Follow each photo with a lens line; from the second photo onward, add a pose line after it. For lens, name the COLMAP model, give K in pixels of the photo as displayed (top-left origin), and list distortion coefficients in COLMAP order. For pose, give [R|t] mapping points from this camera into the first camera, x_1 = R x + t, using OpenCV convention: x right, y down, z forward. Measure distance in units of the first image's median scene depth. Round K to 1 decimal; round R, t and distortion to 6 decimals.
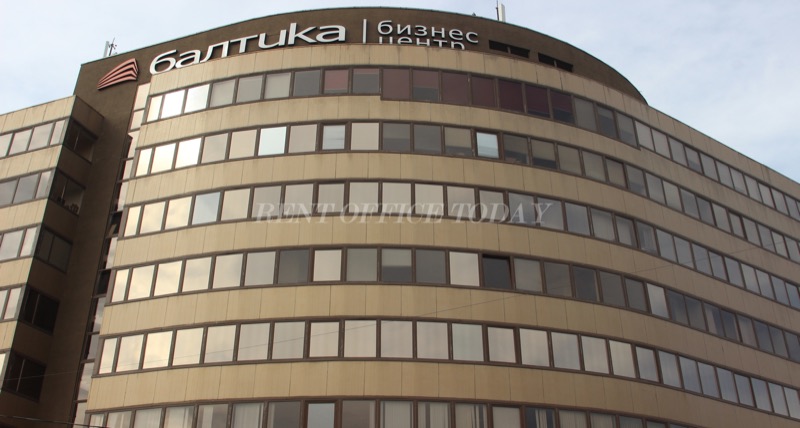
lens RADIAL K [[847.9, 0, 400.0], [0, 847.9, 214.0], [0, 0, 1]] dist [-0.018738, -0.018383]
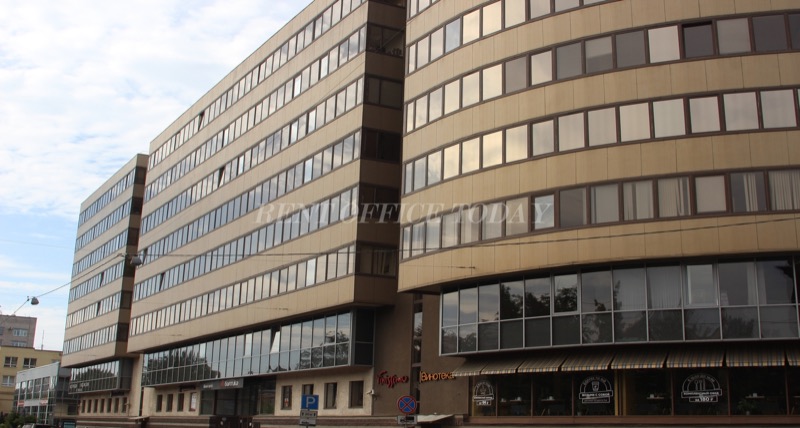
lens RADIAL K [[847.9, 0, 400.0], [0, 847.9, 214.0], [0, 0, 1]] dist [-0.018738, -0.018383]
pose [[0.843134, -0.117819, -0.524637, 0.311585], [0.240275, 0.955420, 0.171581, 0.011411], [0.481033, -0.270723, 0.833856, -0.015607]]
